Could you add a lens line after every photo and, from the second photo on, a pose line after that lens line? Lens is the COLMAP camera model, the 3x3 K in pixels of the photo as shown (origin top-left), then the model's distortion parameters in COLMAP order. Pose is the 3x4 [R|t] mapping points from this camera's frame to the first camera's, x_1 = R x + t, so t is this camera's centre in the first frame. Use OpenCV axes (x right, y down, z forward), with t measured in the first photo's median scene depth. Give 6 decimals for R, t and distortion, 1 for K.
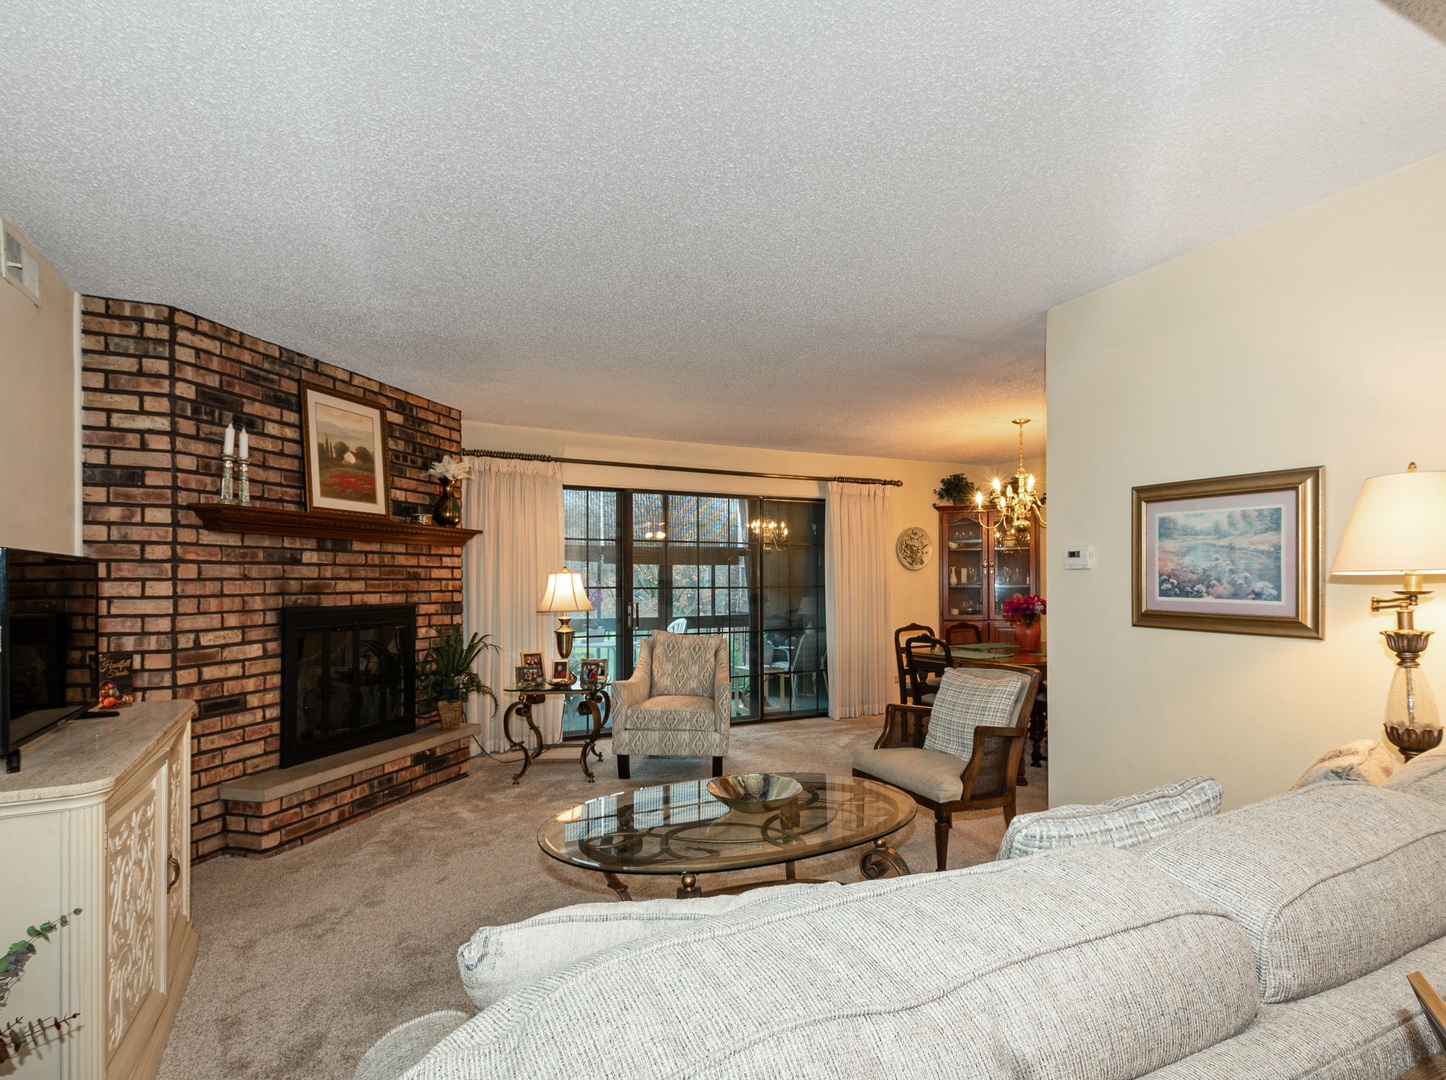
lens RADIAL K [[707.4, 0, 728.2], [0, 707.4, 590.3], [0, 0, 1]] dist [0.003966, 0.000272]
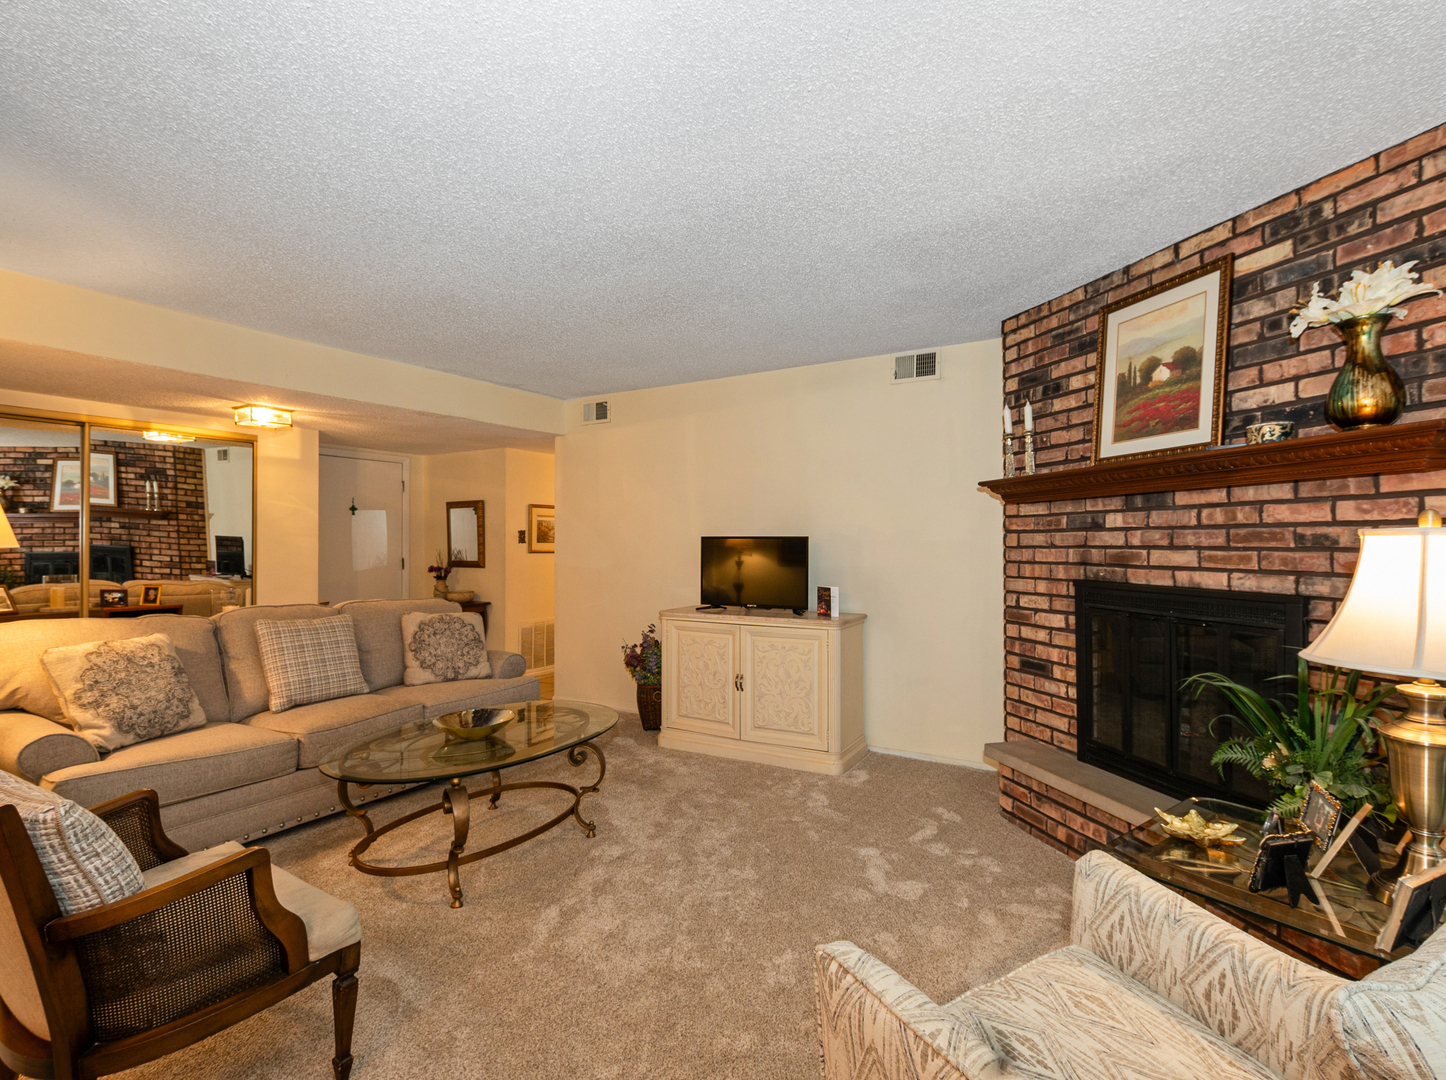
lens RADIAL K [[715.6, 0, 736.7], [0, 715.6, 546.0], [0, 0, 1]] dist [0.004455, -0.001126]
pose [[-0.837904, 0.005631, -0.545789, 0.214441], [-0.005091, 0.999823, 0.018131, -0.030197], [0.545794, 0.017970, -0.837727, 1.452929]]
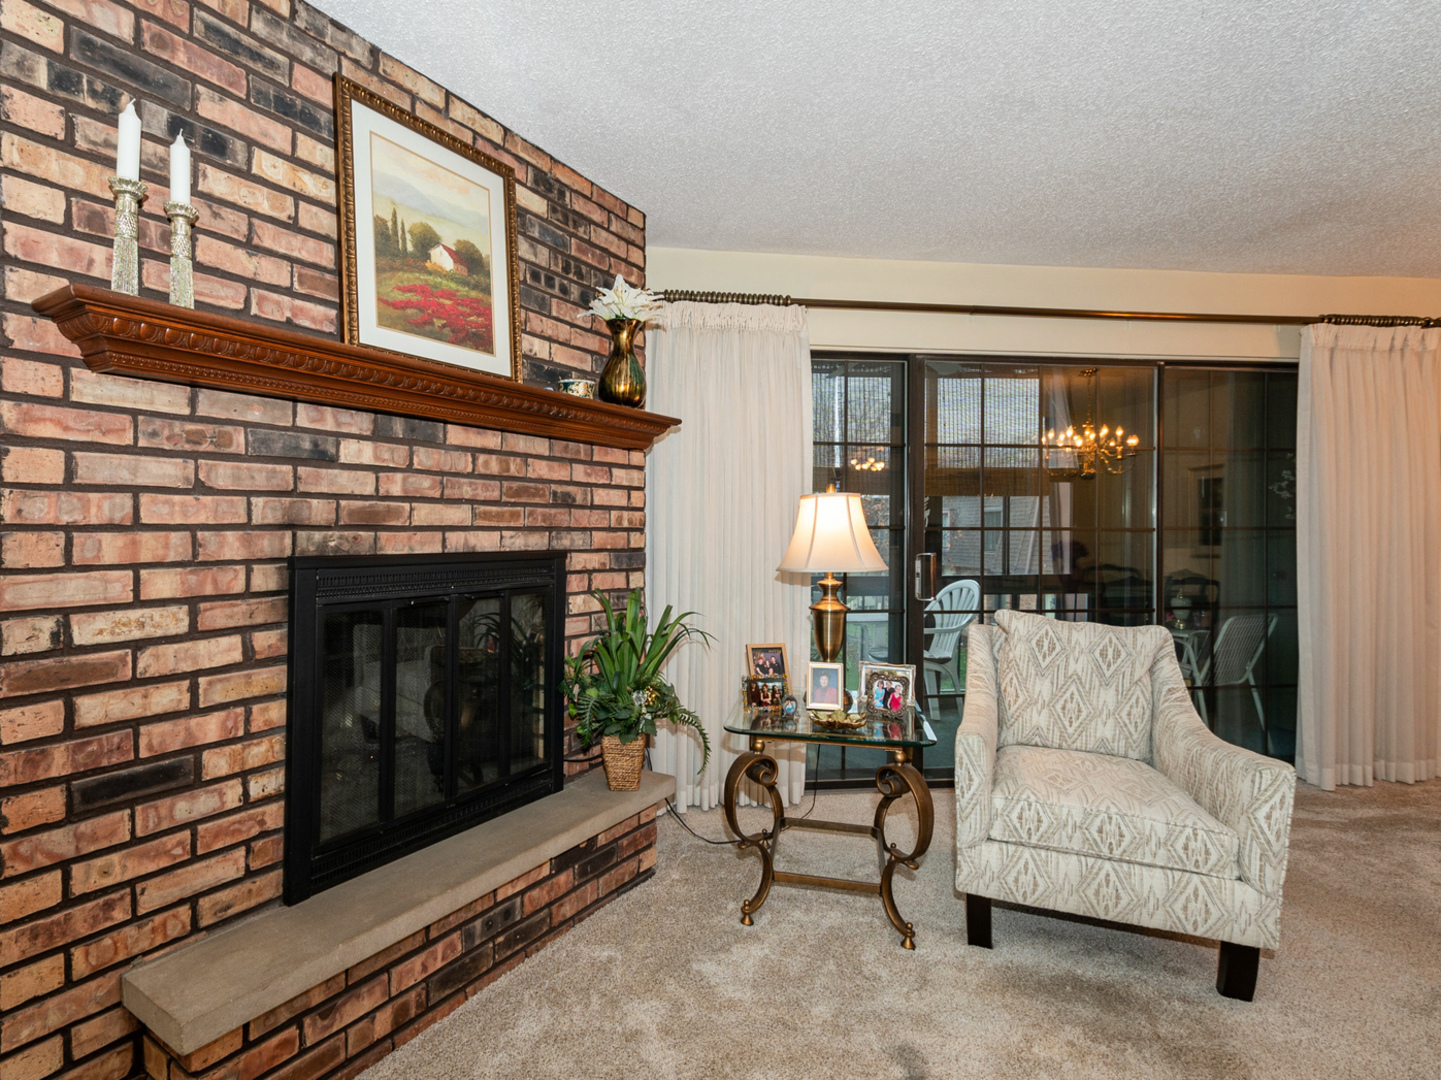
lens RADIAL K [[719.0, 0, 644.4], [0, 719.0, 533.6], [0, 0, 1]] dist [0.003488, 0.000443]
pose [[0.941843, 0.005870, -0.336002, -0.242067], [-0.008242, 0.999950, -0.005632, 0.009948], [0.335952, 0.008074, 0.941844, 0.607075]]
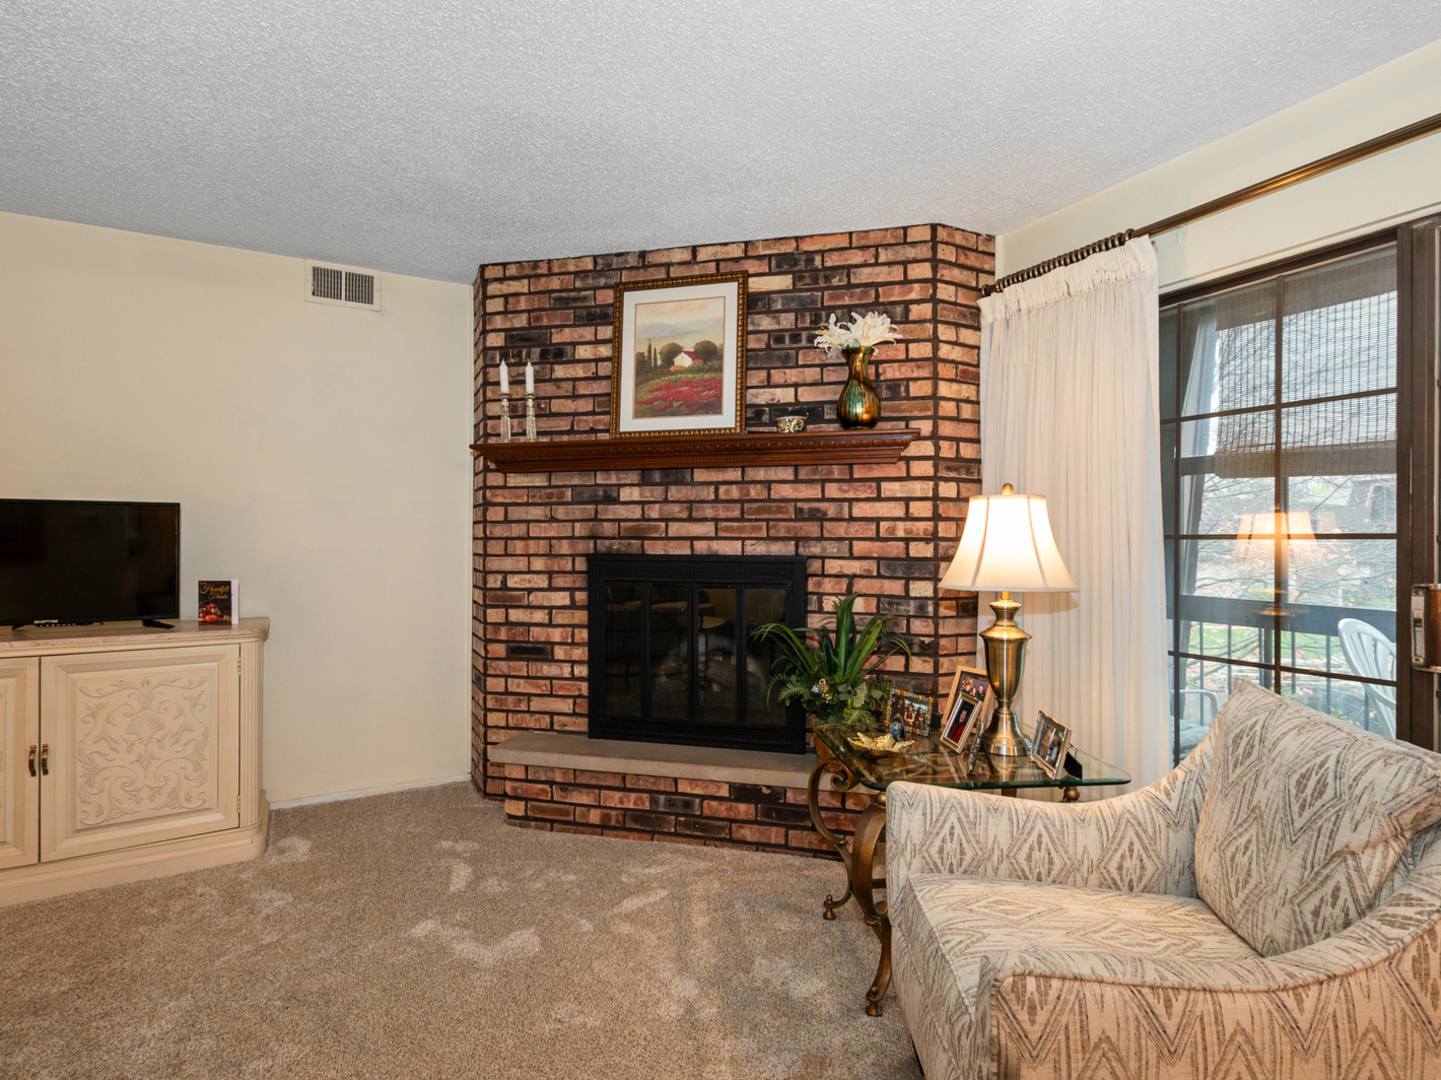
lens RADIAL K [[723.3, 0, 745.0], [0, 723.3, 538.8], [0, 0, 1]] dist [0.000739, -0.000273]
pose [[0.055312, 0.002318, -0.998466, 0.260746], [-0.014306, 0.999896, 0.001528, 0.002373], [0.998367, 0.014199, 0.055339, 1.091503]]
